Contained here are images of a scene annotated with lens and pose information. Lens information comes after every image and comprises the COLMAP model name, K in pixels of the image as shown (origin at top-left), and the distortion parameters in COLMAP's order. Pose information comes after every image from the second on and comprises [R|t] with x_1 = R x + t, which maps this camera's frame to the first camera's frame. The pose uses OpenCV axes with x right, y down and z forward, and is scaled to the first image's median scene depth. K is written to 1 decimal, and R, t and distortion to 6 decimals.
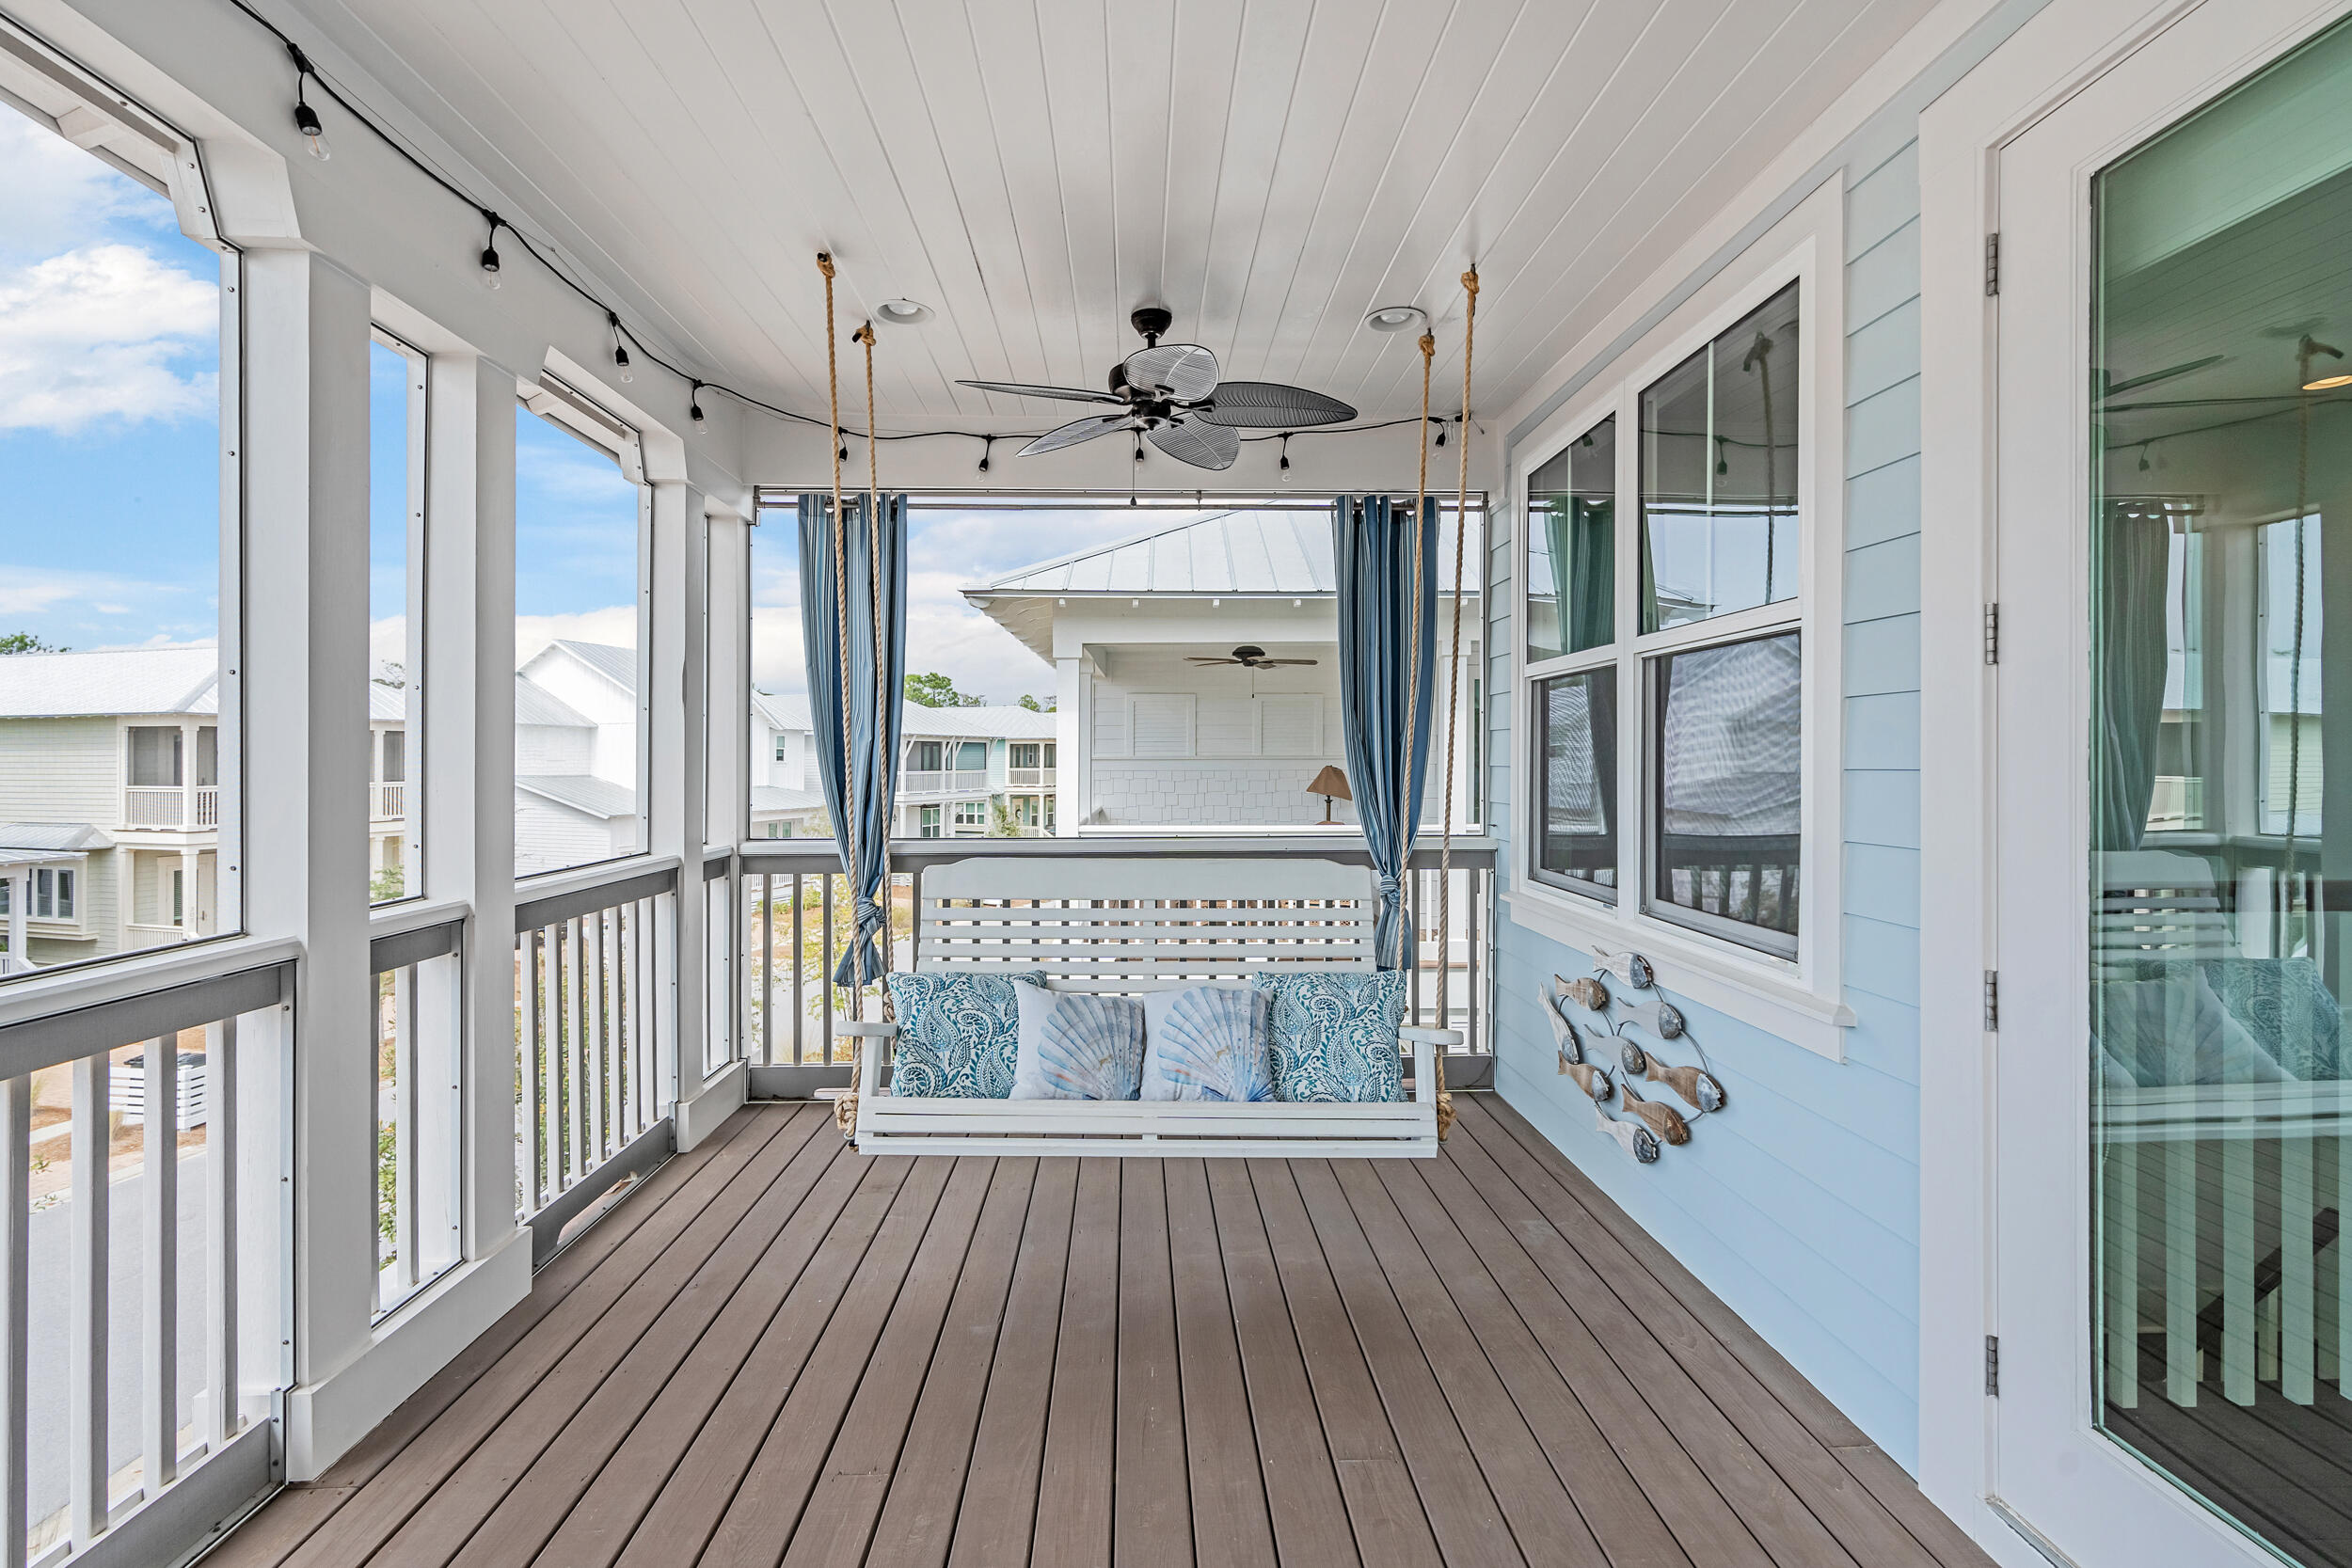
lens RADIAL K [[1079.0, 0, 1238.2], [0, 1079.0, 752.2], [0, 0, 1]] dist [-0.009565, 0.002157]
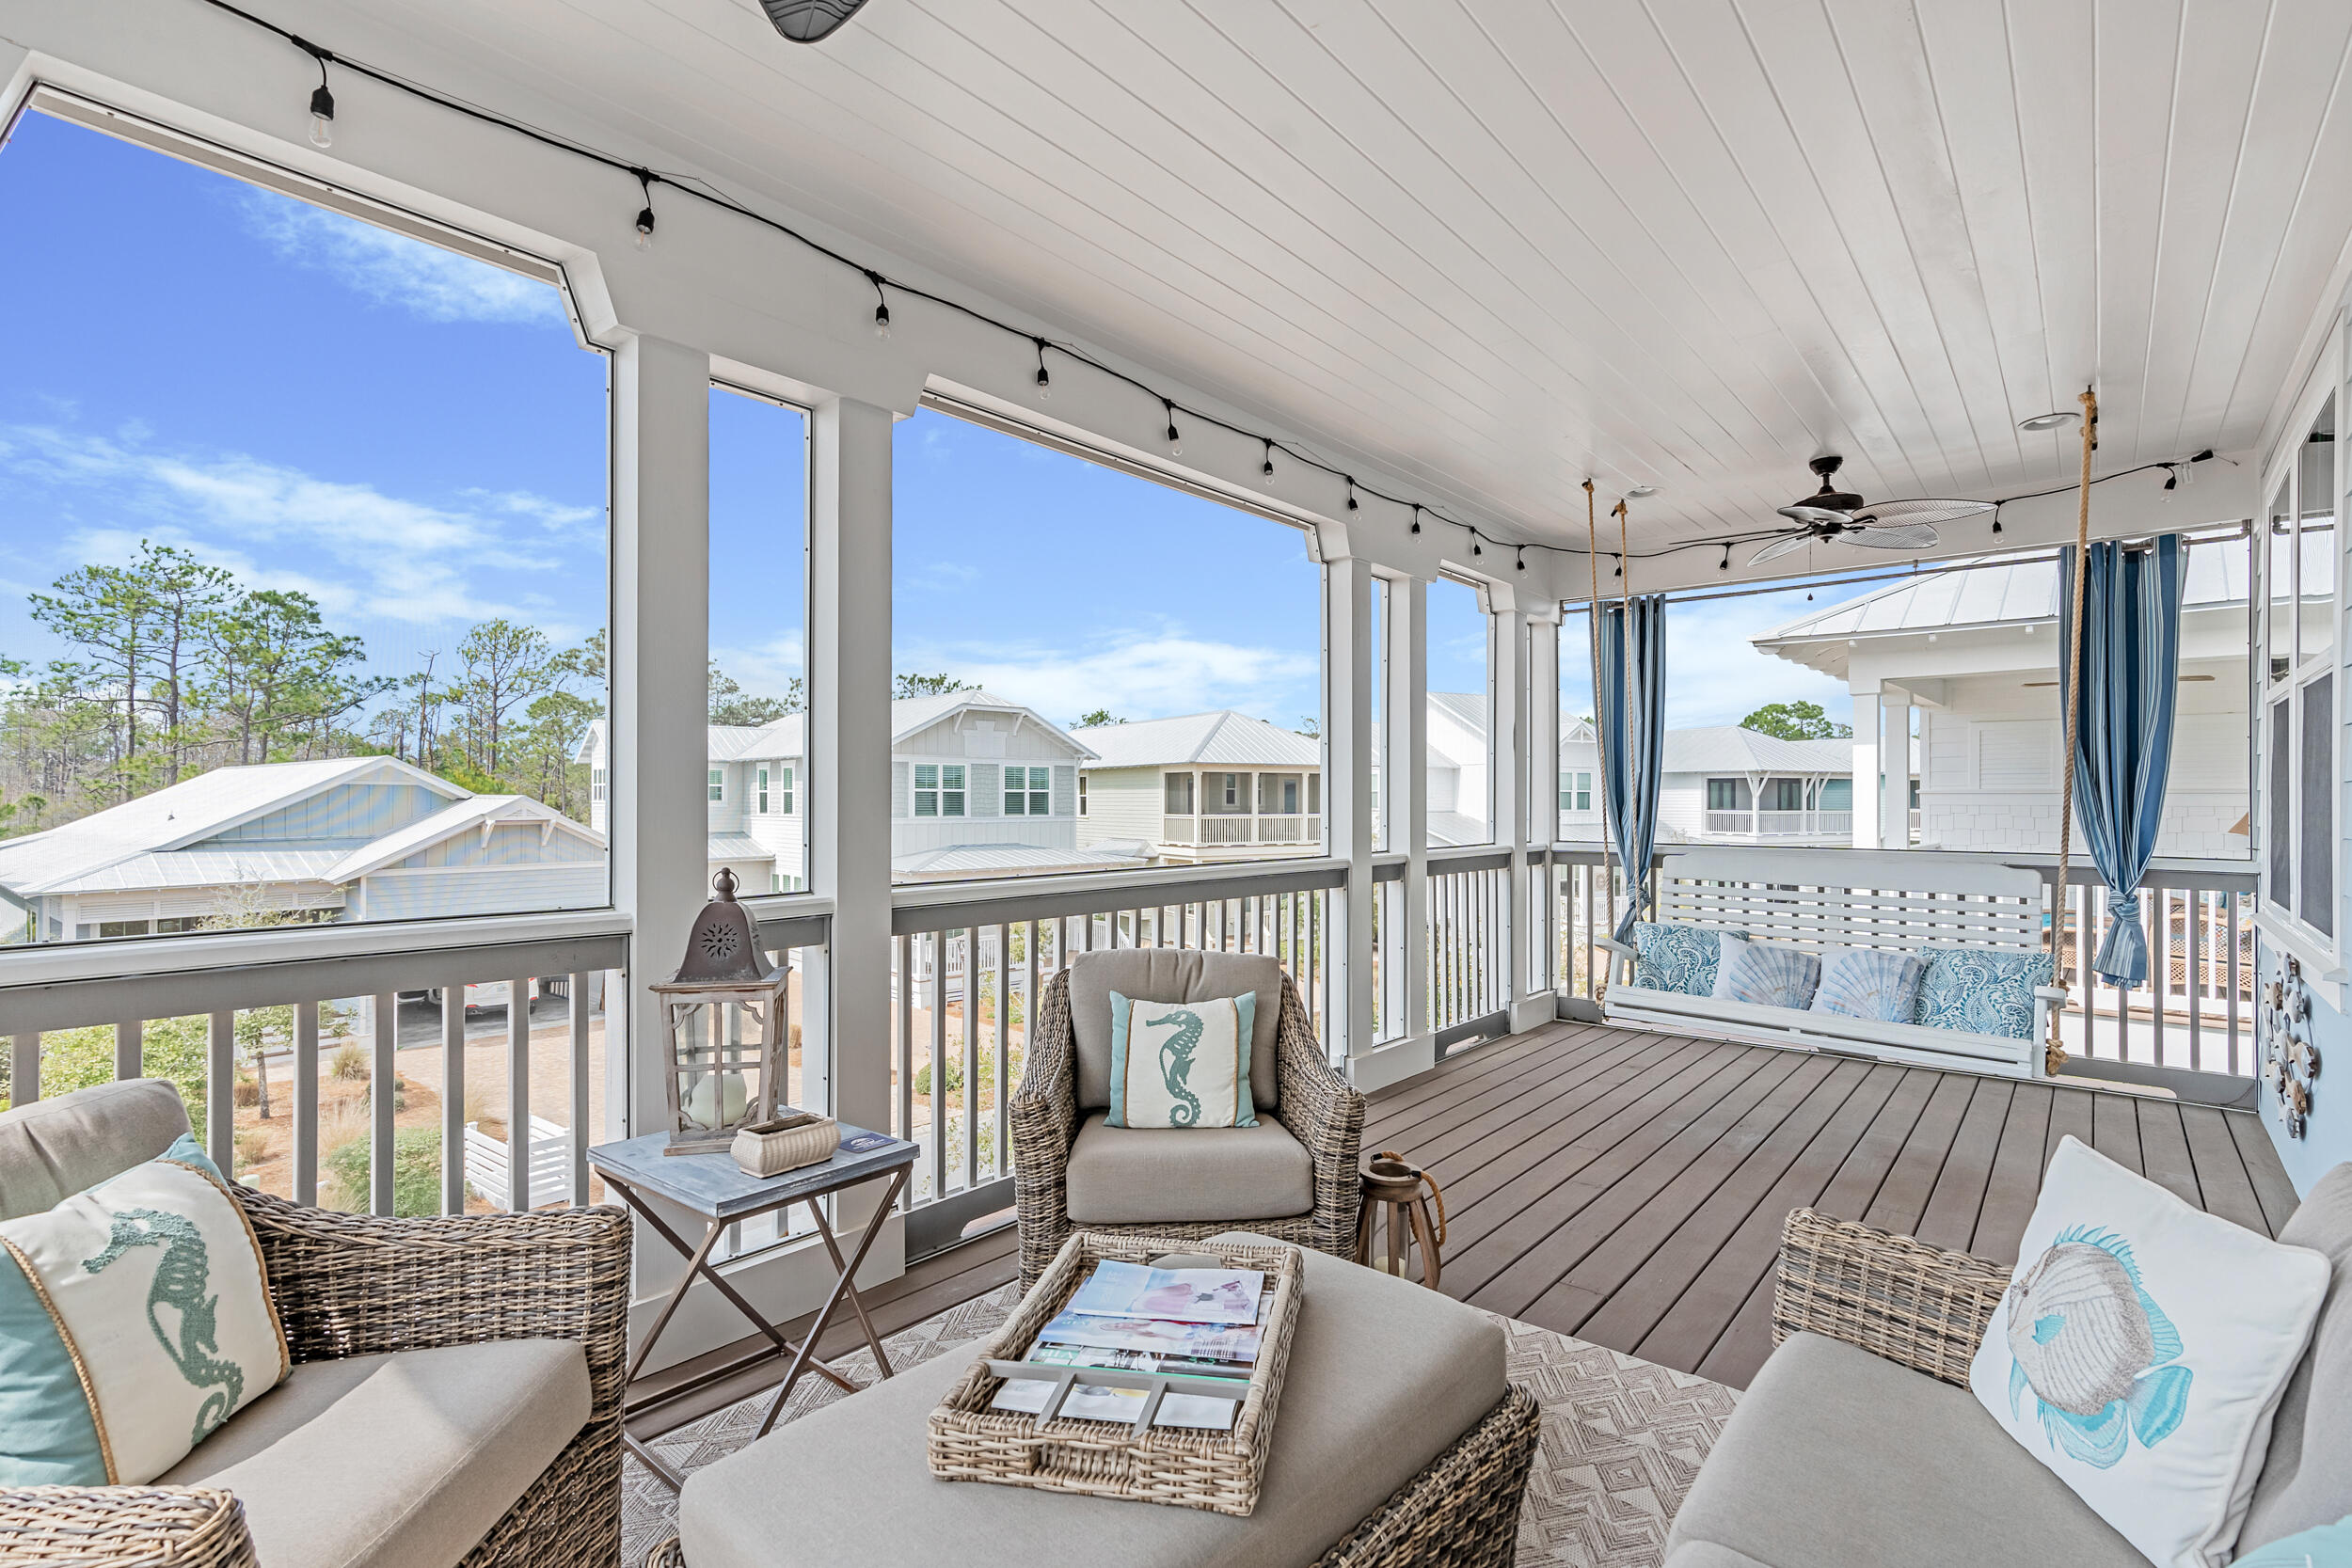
lens RADIAL K [[1079.0, 0, 1158.2], [0, 1079.0, 783.0], [0, 0, 1]] dist [-0.009565, 0.002157]
pose [[0.688877, -0.004925, -0.724862, 0.314828], [-0.000121, 0.999976, -0.006909, 0.016309], [0.724878, 0.004847, 0.688860, -0.543045]]
